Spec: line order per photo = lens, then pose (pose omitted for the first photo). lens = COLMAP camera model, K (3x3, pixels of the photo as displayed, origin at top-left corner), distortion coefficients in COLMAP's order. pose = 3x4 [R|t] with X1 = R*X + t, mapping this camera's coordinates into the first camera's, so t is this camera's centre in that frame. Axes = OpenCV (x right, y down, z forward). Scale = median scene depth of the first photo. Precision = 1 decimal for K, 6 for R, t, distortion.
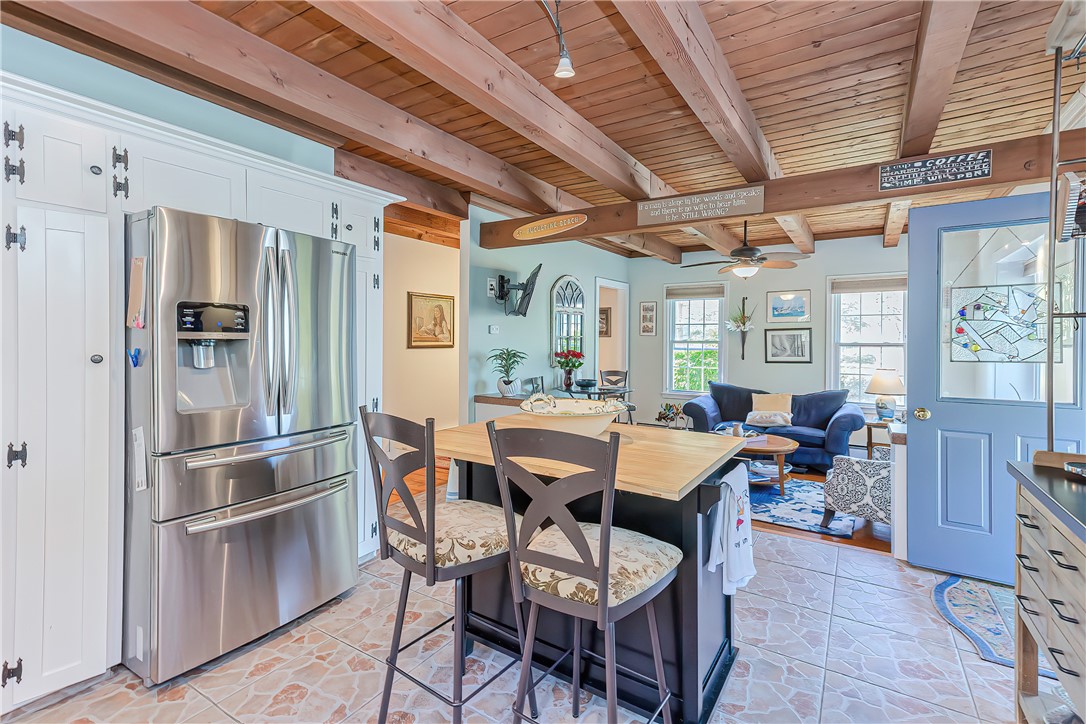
lens RADIAL K [[482.7, 0, 546.7], [0, 482.7, 349.1], [0, 0, 1]] dist [0.000931, 0.000018]
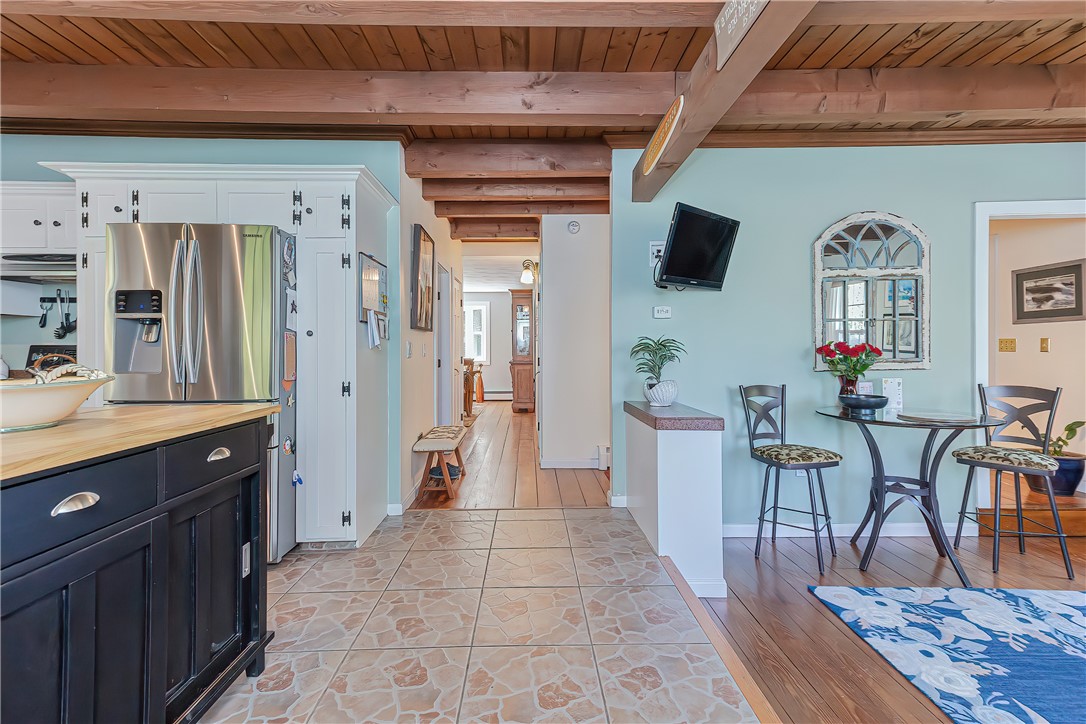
lens RADIAL K [[482.7, 0, 546.7], [0, 482.7, 349.1], [0, 0, 1]] dist [0.000931, 0.000018]
pose [[0.552912, 0.014880, -0.833107, 0.944325], [-0.015733, 0.999849, 0.007417, 0.033993], [0.833091, 0.009006, 0.553063, 1.108849]]
